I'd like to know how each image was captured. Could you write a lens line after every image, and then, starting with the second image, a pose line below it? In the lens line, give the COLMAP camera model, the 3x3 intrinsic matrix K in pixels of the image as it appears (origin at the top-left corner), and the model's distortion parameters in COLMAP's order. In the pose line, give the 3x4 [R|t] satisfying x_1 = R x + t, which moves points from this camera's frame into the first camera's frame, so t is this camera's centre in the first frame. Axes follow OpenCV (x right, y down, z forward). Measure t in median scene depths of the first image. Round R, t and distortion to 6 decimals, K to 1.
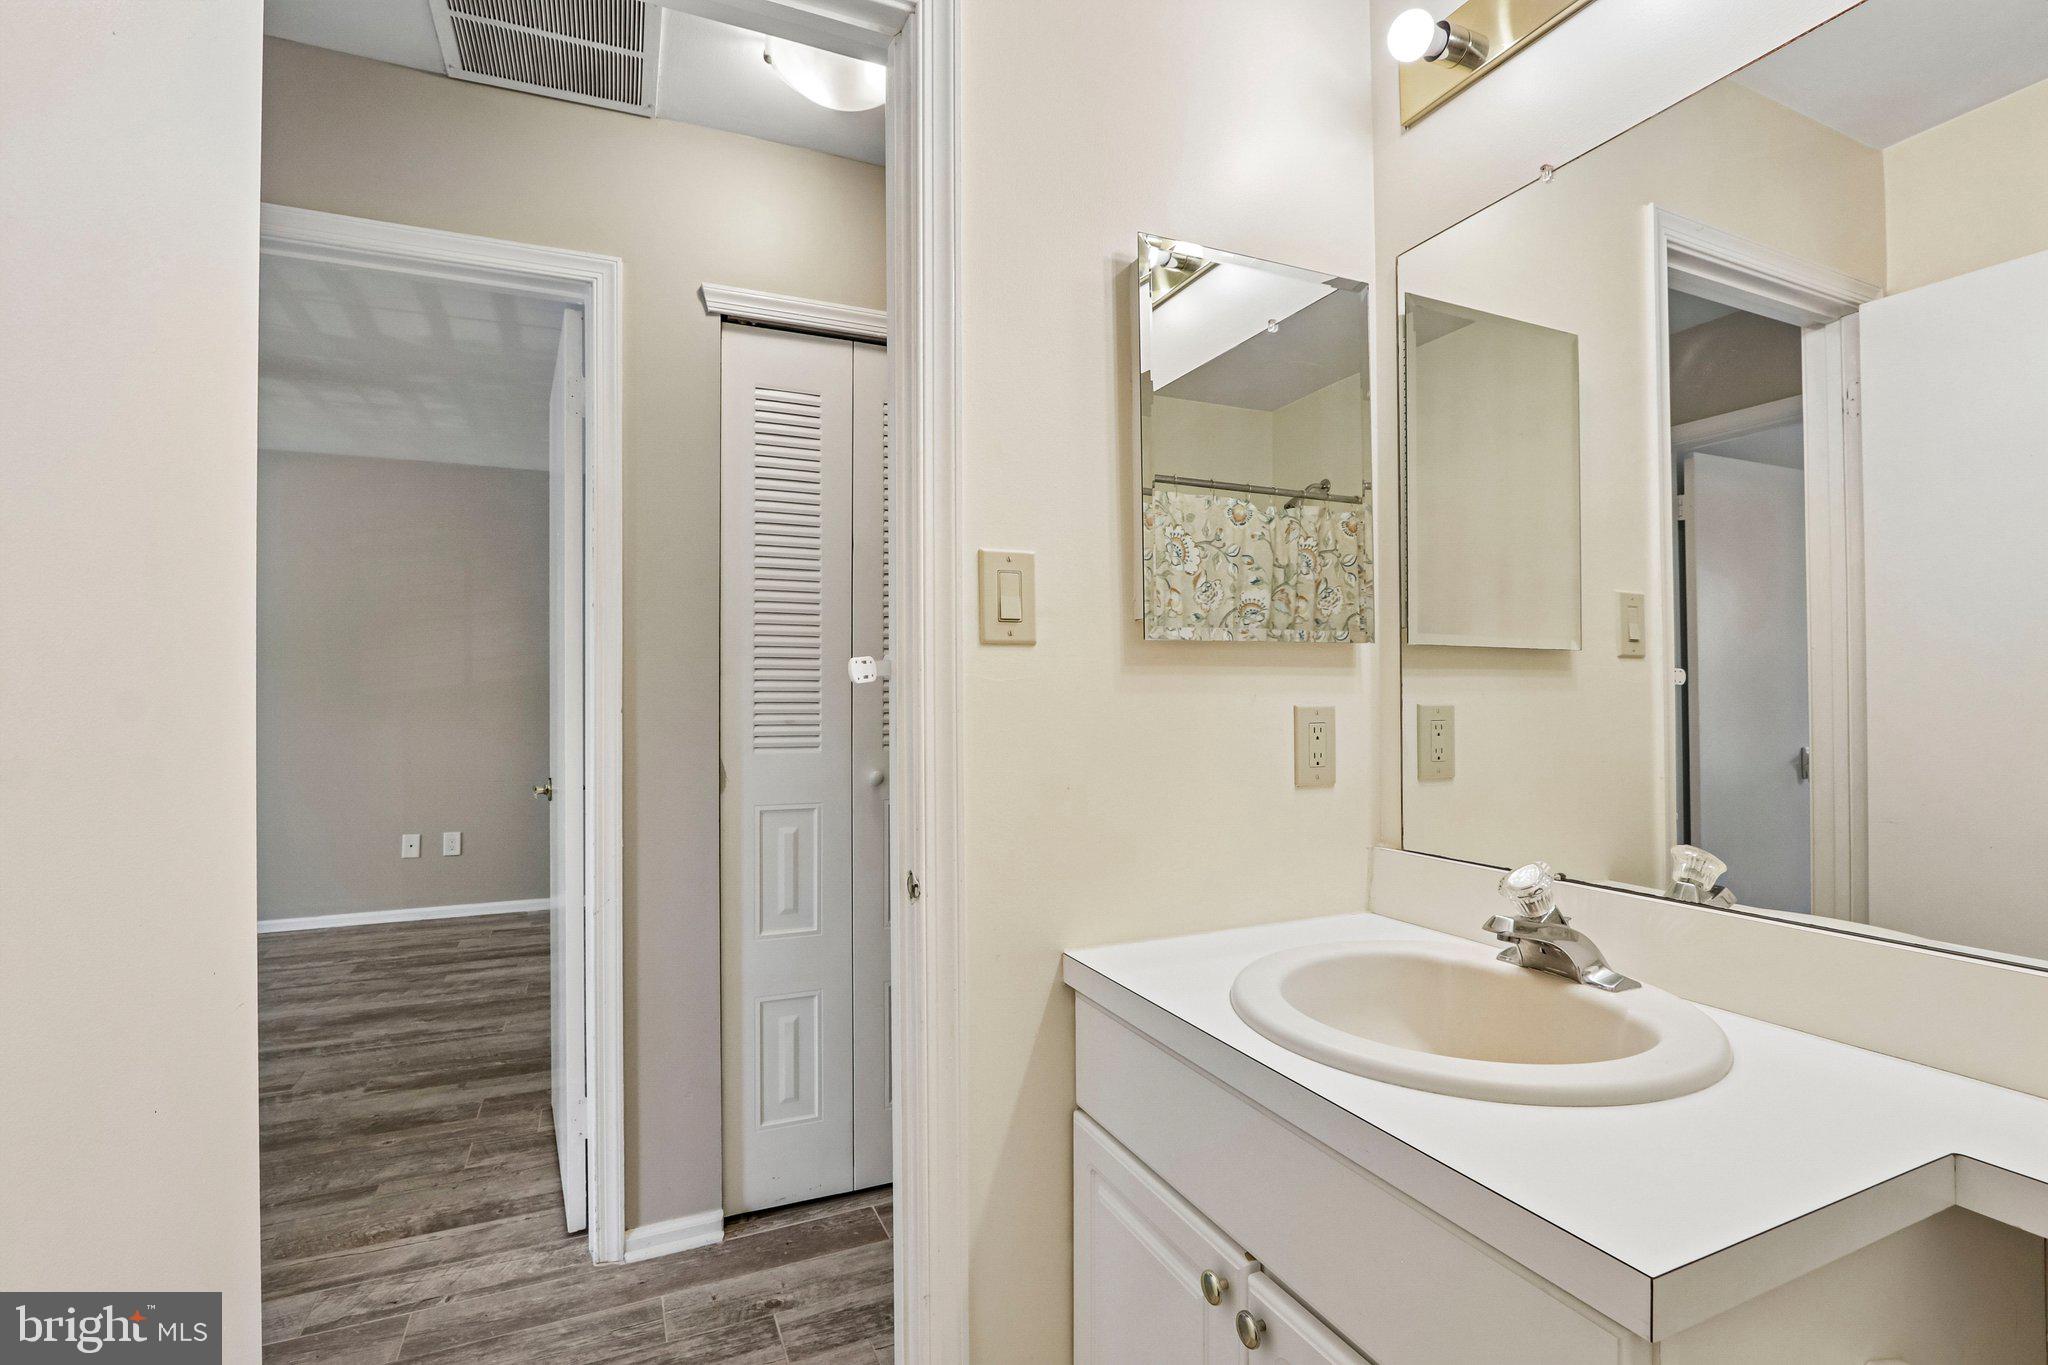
lens RADIAL K [[954.8, 0, 1031.0], [0, 954.8, 692.4], [0, 0, 1]] dist [-0.016419, 0.002094]
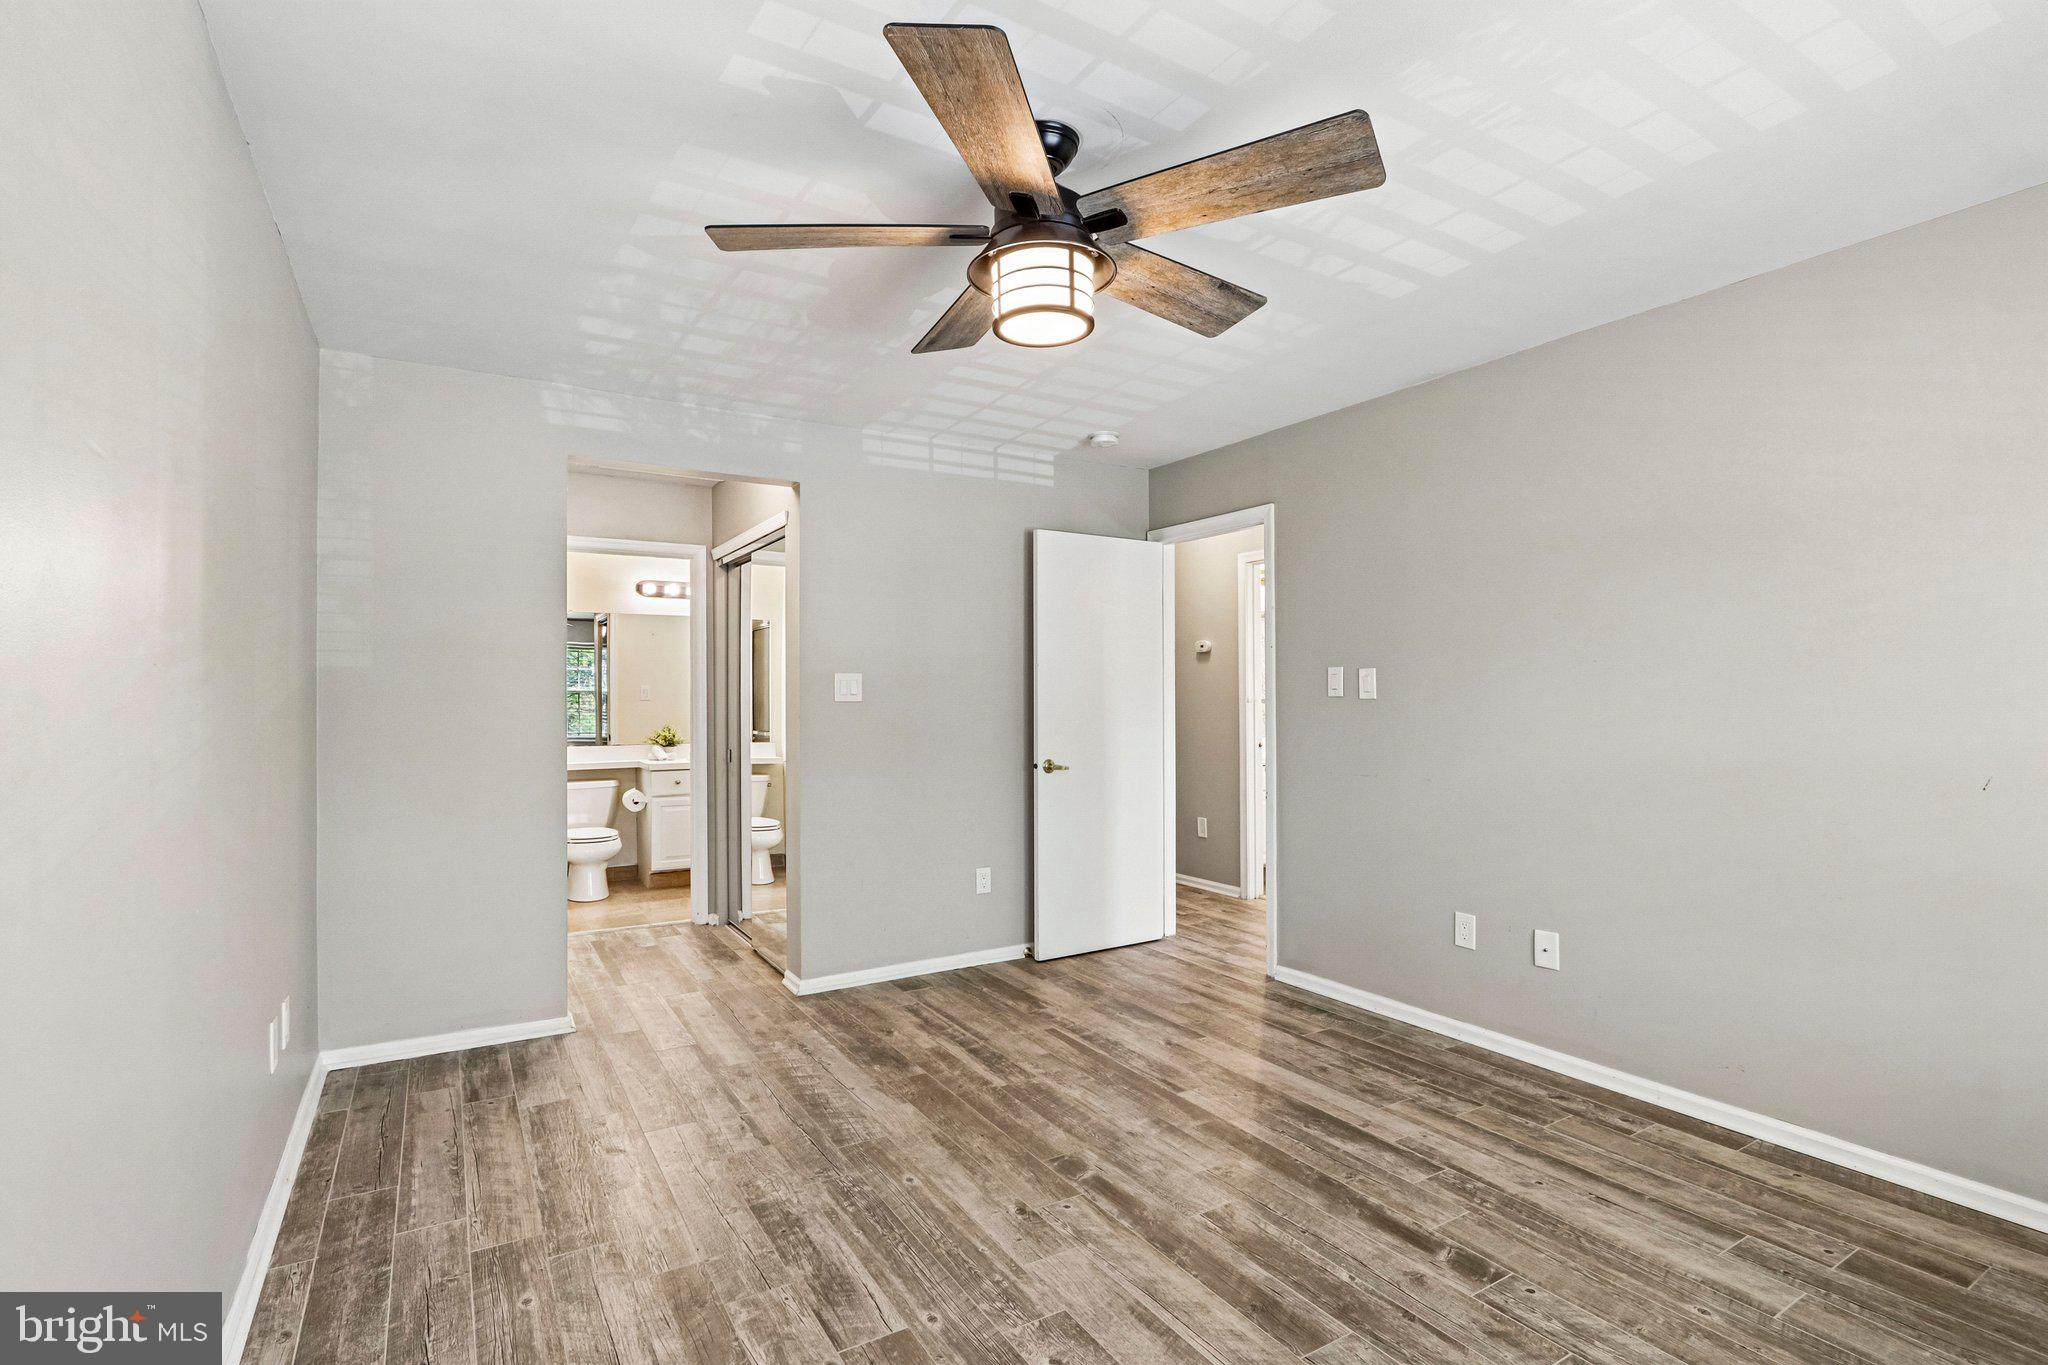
lens RADIAL K [[954.8, 0, 1031.0], [0, 954.8, 692.4], [0, 0, 1]] dist [-0.016419, 0.002094]
pose [[-0.134511, 0.010470, 0.990857, -1.717724], [0.013543, 0.999870, -0.008727, -0.003852], [-0.990820, 0.012245, -0.134635, 1.015764]]
